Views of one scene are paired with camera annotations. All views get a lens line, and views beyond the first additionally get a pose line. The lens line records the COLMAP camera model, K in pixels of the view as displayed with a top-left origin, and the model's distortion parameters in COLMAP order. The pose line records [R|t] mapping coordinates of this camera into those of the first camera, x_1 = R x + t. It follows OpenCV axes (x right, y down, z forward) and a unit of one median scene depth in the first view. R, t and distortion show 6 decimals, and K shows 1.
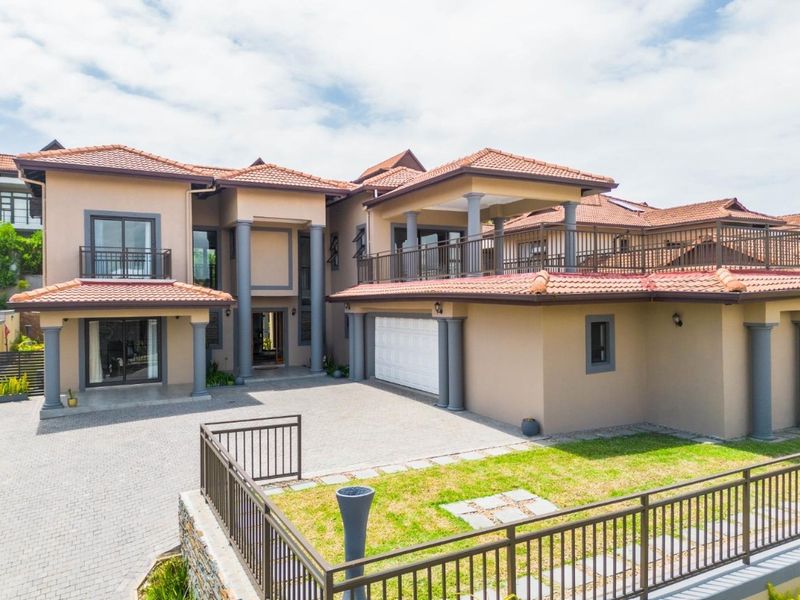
lens RADIAL K [[616.9, 0, 400.0], [0, 616.9, 300.0], [0, 0, 1]] dist [0.048864, -0.004790]
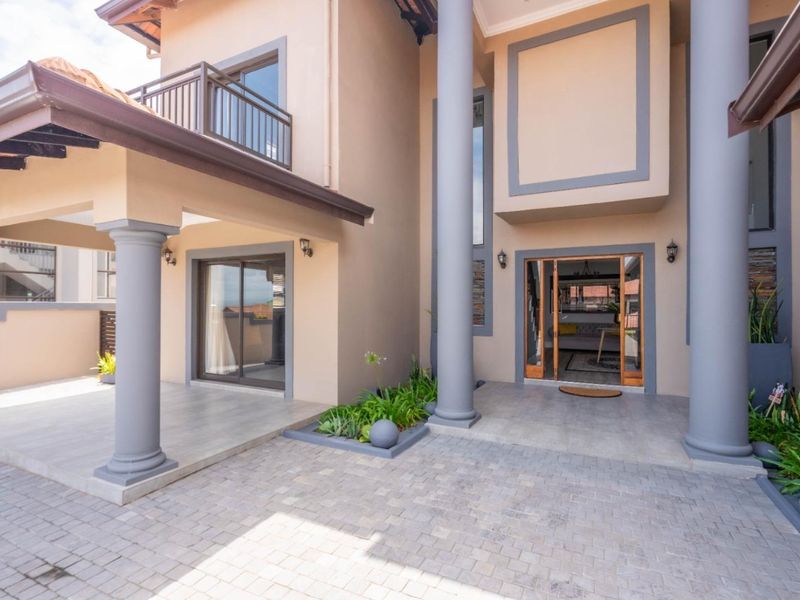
lens RADIAL K [[418.3, 0, 400.0], [0, 418.3, 300.0], [0, 0, 1]] dist [-0.002755, -0.000998]
pose [[0.578736, 0.001293, -0.815514, -0.074990], [-0.011321, 0.999915, -0.006449, 0.063689], [0.815436, 0.012965, 0.578701, 0.889009]]
